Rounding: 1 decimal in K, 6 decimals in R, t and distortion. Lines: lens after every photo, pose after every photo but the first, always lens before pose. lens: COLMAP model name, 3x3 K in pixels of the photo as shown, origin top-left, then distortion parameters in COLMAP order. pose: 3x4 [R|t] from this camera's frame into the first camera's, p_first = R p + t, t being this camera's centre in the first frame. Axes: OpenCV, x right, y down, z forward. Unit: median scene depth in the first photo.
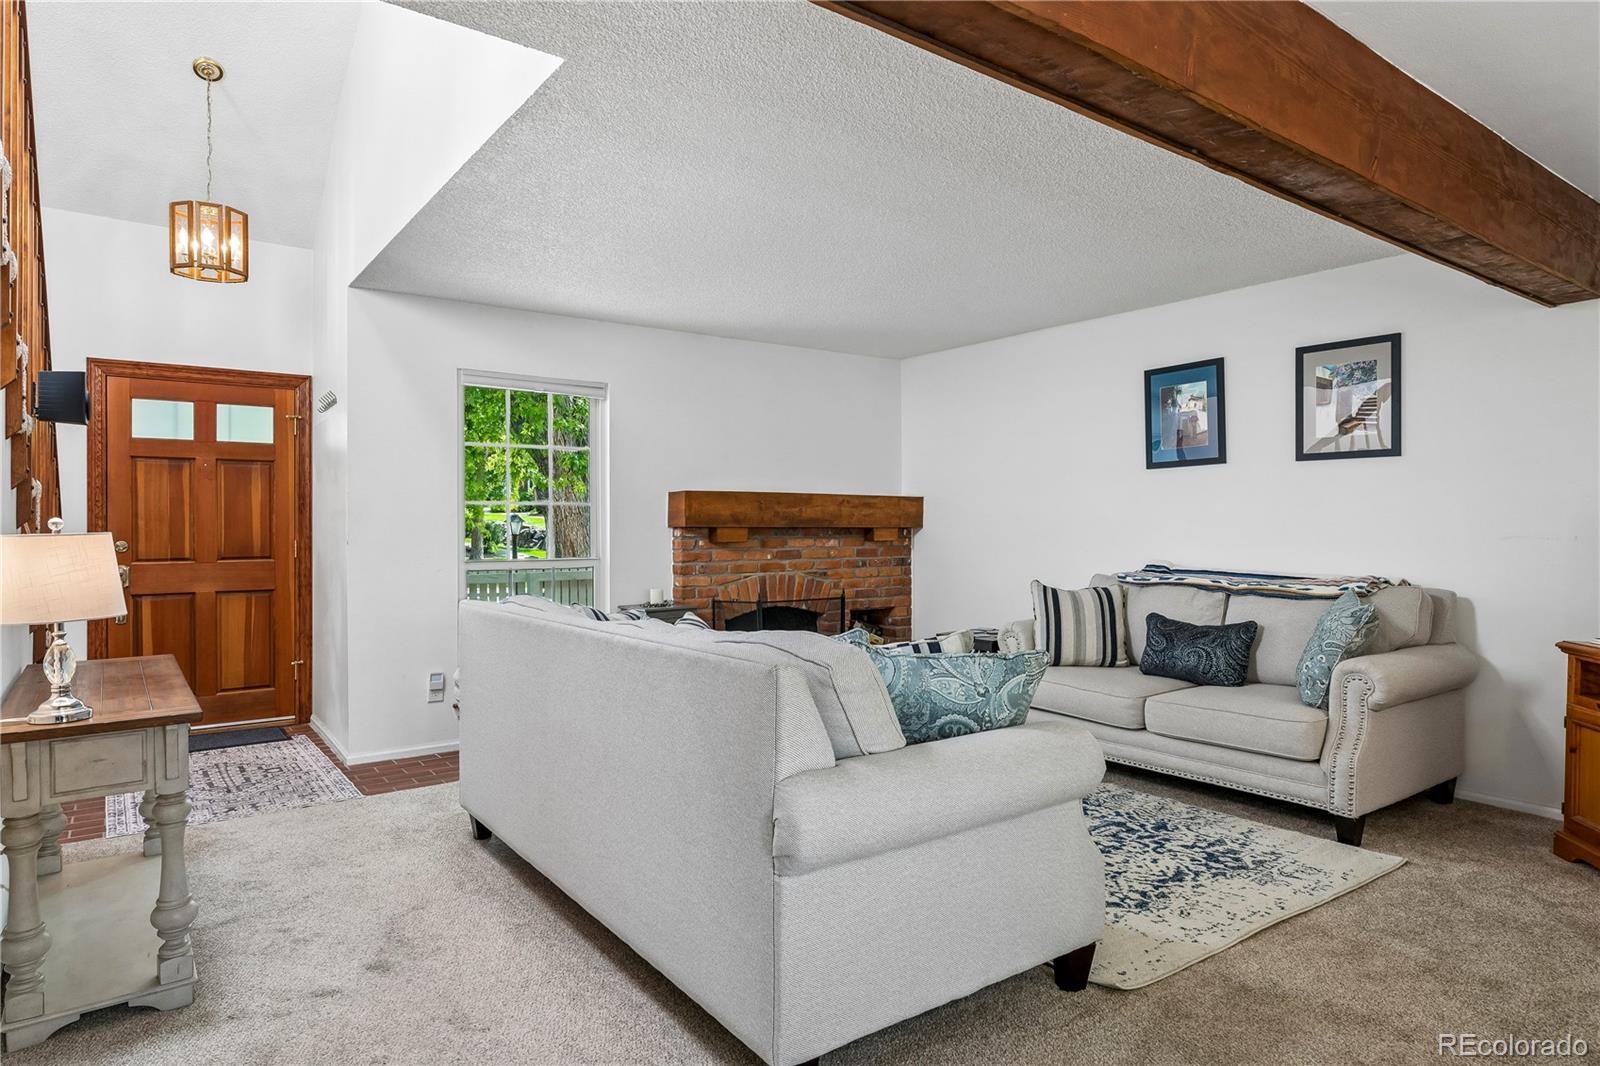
lens RADIAL K [[926.0, 0, 800.8], [0, 926.0, 522.3], [0, 0, 1]] dist [-0.008100, 0.003314]
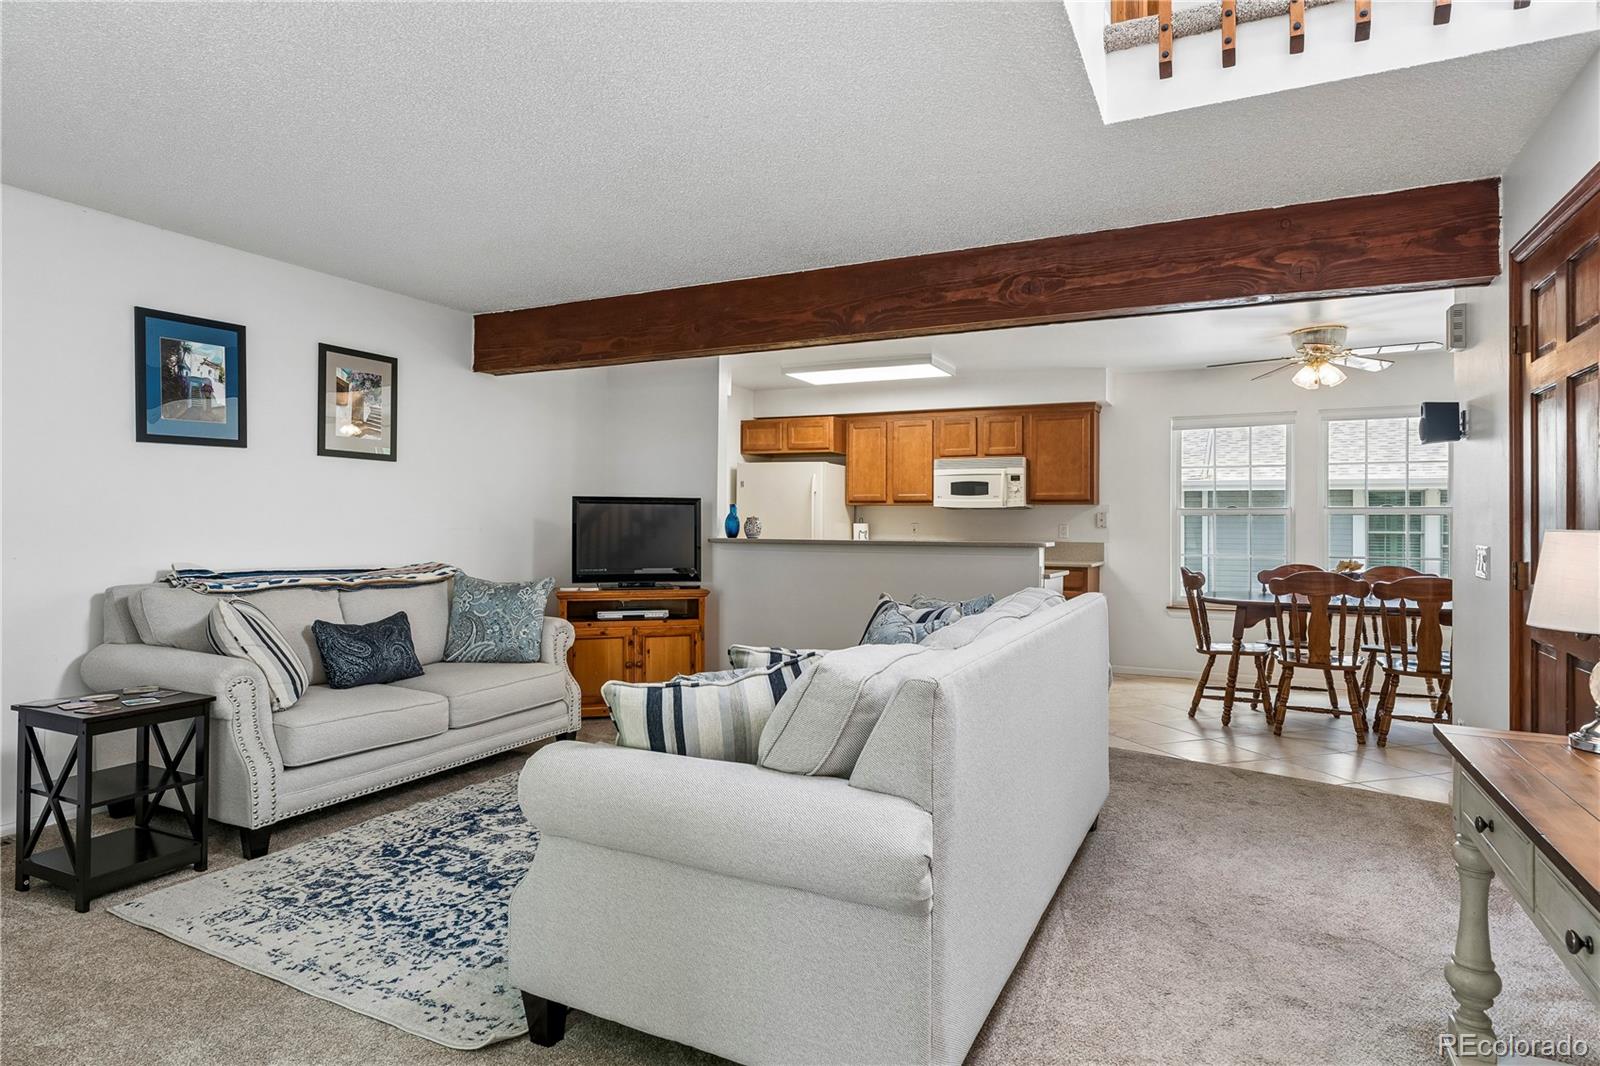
lens RADIAL K [[926.0, 0, 788.6], [0, 926.0, 521.2], [0, 0, 1]] dist [-0.008100, 0.003314]
pose [[-0.459924, 0.000699, 0.887958, -0.581758], [-0.007450, 0.999961, -0.004646, 0.005735], [-0.887927, -0.008752, -0.459901, 0.995638]]
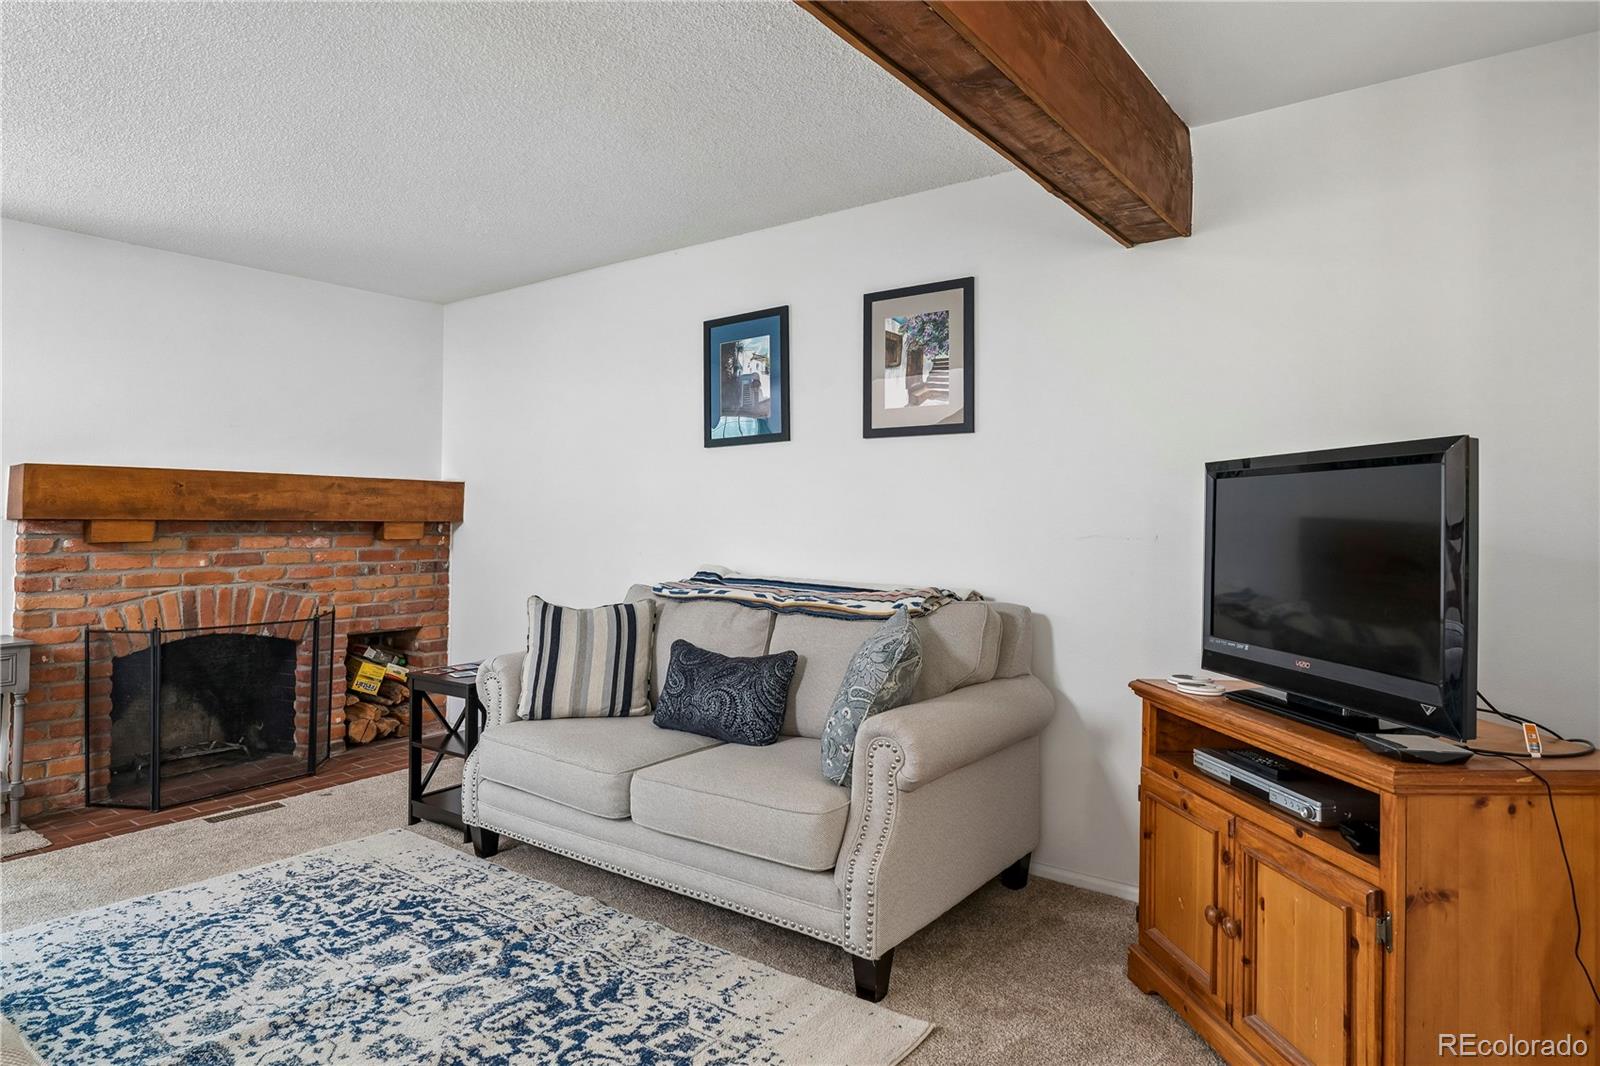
lens RADIAL K [[926.0, 0, 801.2], [0, 926.0, 485.0], [0, 0, 1]] dist [-0.008100, 0.003314]
pose [[0.956163, 0.016177, 0.292388, 0.254569], [-0.005712, 0.999313, -0.036609, 0.002005], [-0.292780, 0.033334, 0.955599, 0.266588]]
